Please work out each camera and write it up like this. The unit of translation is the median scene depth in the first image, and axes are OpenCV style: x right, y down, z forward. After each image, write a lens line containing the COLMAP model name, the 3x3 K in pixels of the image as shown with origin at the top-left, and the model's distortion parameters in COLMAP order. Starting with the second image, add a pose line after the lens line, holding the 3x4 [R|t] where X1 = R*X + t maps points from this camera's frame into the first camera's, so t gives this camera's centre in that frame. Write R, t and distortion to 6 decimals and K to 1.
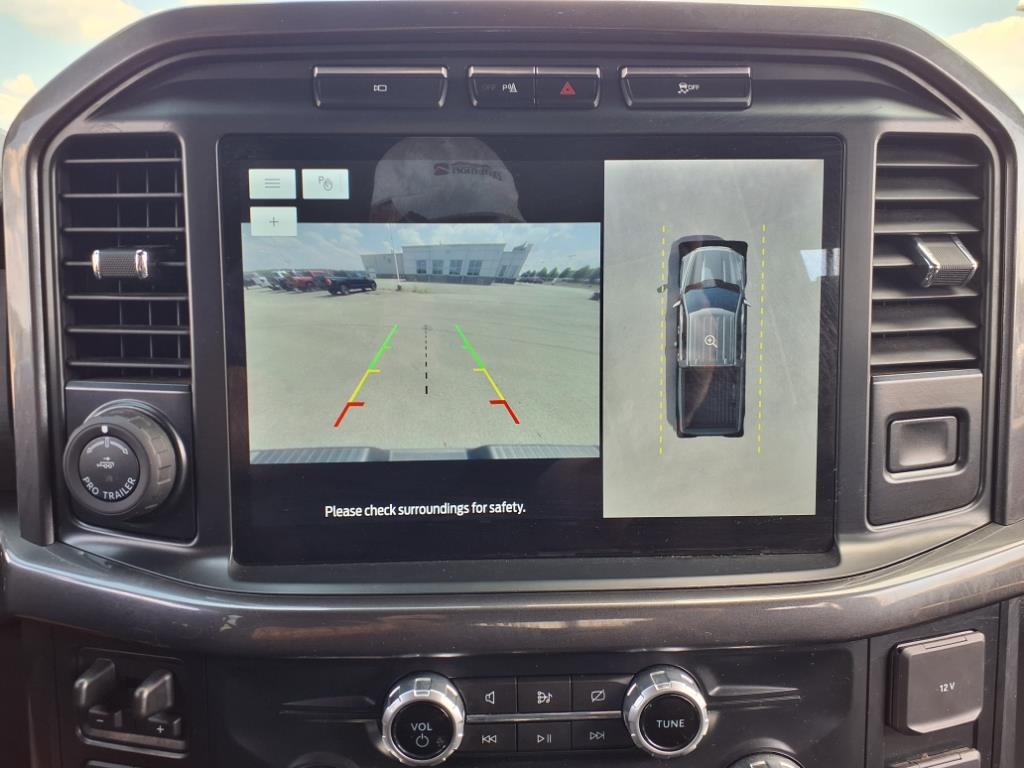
lens RADIAL K [[828.8, 0, 503.1], [0, 828.8, 385.4], [0, 0, 1]] dist [0.055902, -0.070065]
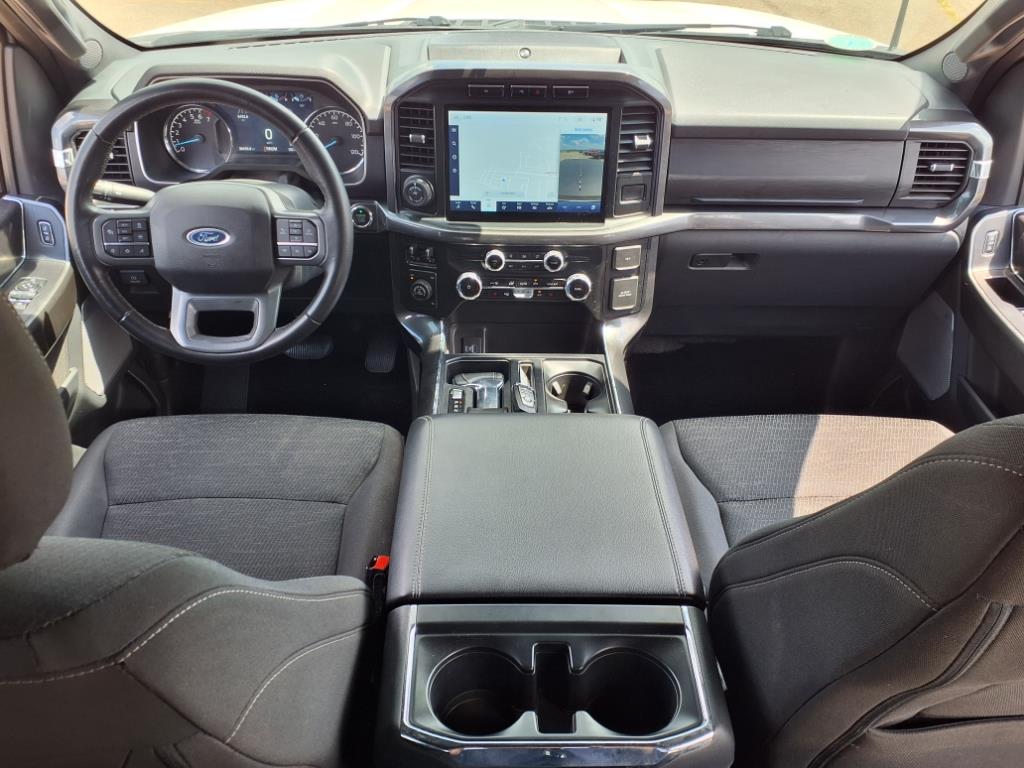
lens RADIAL K [[828.8, 0, 499.2], [0, 828.8, 415.2], [0, 0, 1]] dist [0.055902, -0.070065]
pose [[0.998165, 0.045653, -0.039777, 0.118487], [-0.025936, 0.915963, 0.400423, -0.512403], [0.054715, -0.398657, 0.915467, -2.887596]]
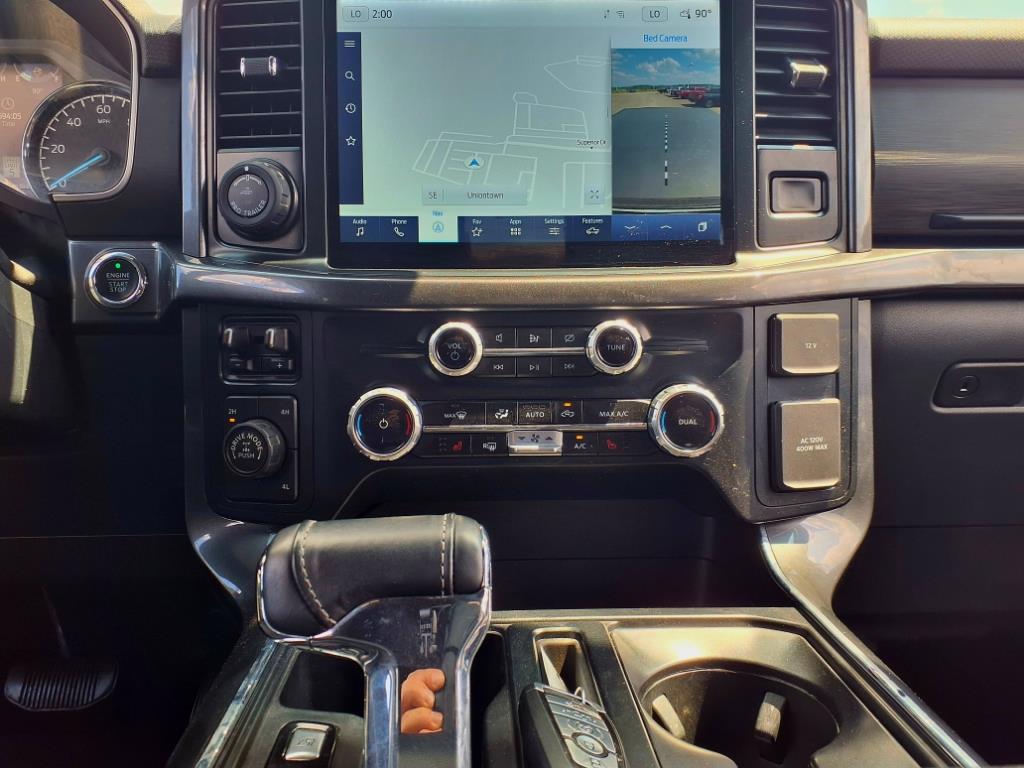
lens RADIAL K [[828.8, 0, 507.4], [0, 828.8, 387.9], [0, 0, 1]] dist [0.055902, -0.070065]
pose [[0.999765, 0.001075, -0.021641, 0.031750], [-0.003033, 0.995879, -0.090637, 0.570653], [0.021454, 0.090682, 0.995649, -0.458406]]
